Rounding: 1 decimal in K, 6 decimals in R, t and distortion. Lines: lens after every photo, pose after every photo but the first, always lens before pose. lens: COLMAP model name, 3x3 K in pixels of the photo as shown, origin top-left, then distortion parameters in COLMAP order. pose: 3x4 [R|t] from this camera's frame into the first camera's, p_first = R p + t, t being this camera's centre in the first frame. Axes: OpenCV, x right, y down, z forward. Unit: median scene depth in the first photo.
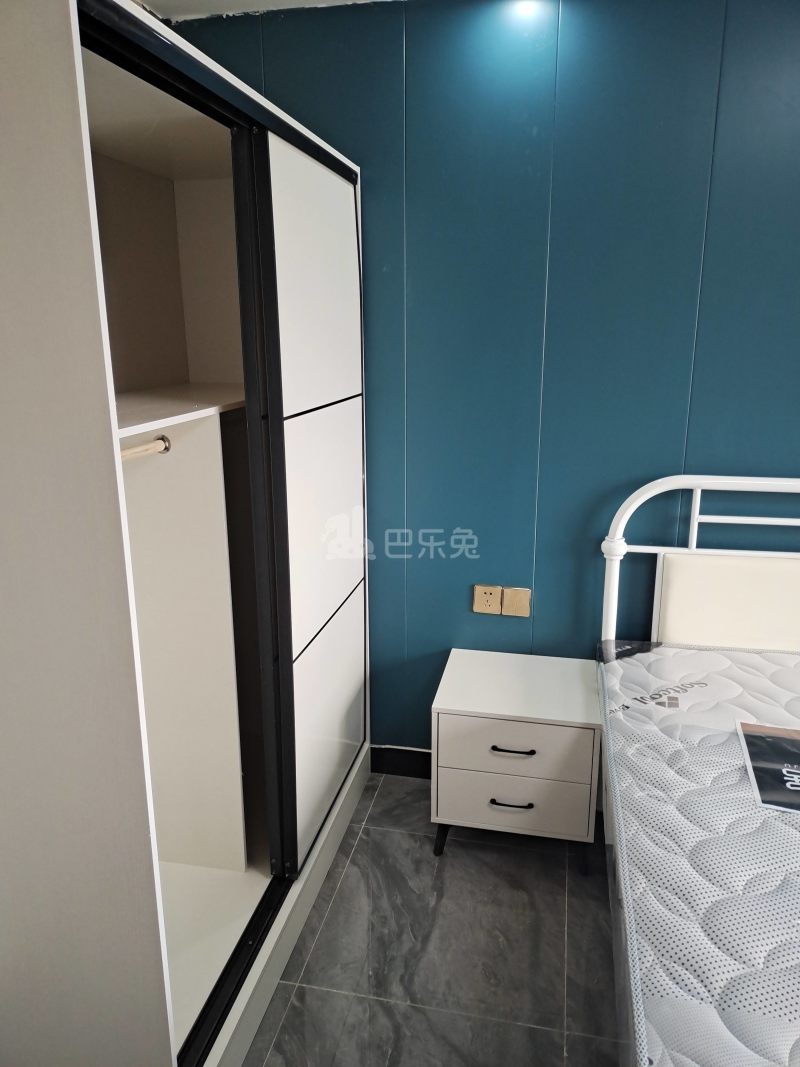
lens RADIAL K [[788.2, 0, 399.3], [0, 788.2, 524.1], [0, 0, 1]] dist [0.046933, -0.062148]
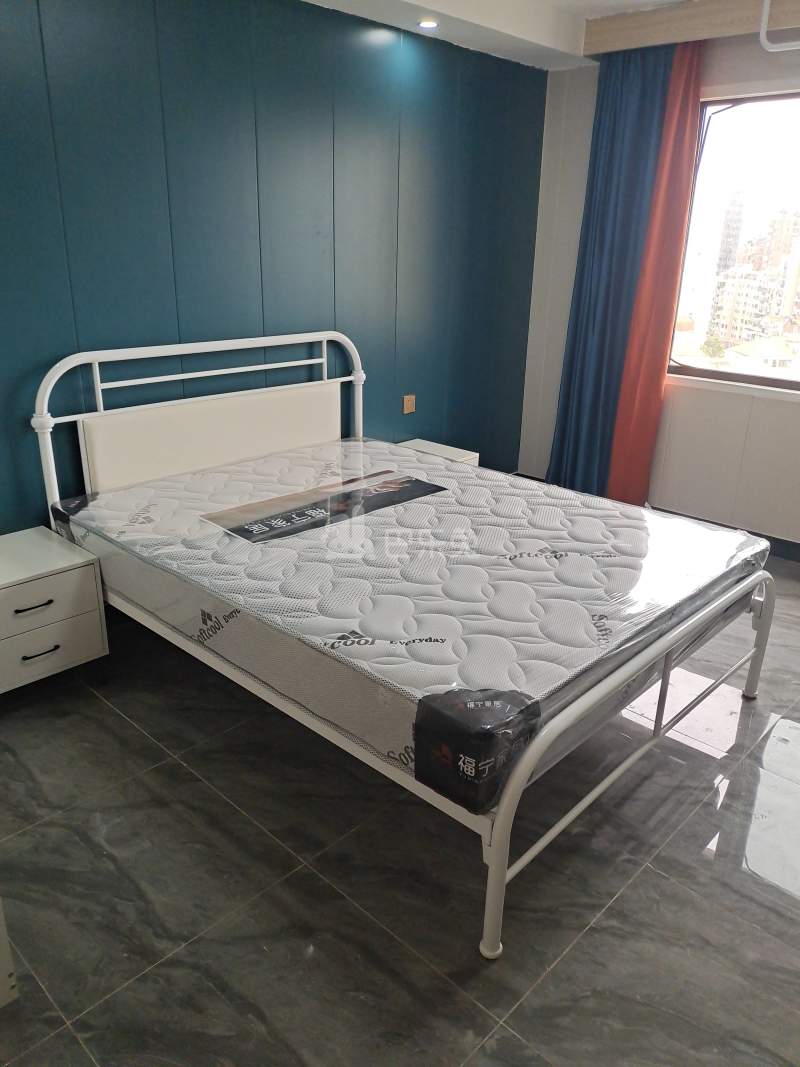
lens RADIAL K [[788.2, 0, 399.3], [0, 788.2, 524.1], [0, 0, 1]] dist [0.046933, -0.062148]
pose [[0.520847, -0.278894, 0.806806, -0.463672], [0.188143, 0.959389, 0.210180, 0.027916], [-0.832659, 0.042323, 0.552167, -0.080492]]
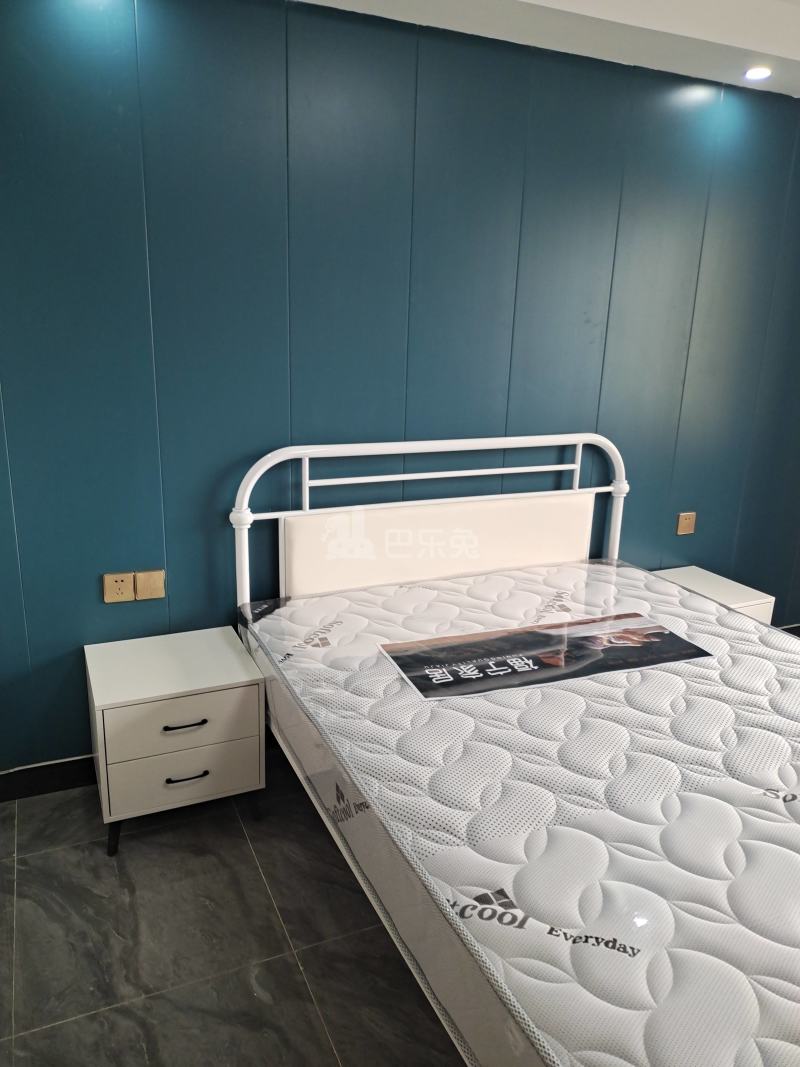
lens RADIAL K [[788.1, 0, 386.7], [0, 788.1, 523.6], [0, 0, 1]] dist [0.078575, -0.099939]
pose [[0.809827, -0.125857, 0.573010, -0.197887], [0.113381, 0.991879, 0.057619, -0.002381], [-0.575609, 0.018307, 0.817520, 0.002893]]
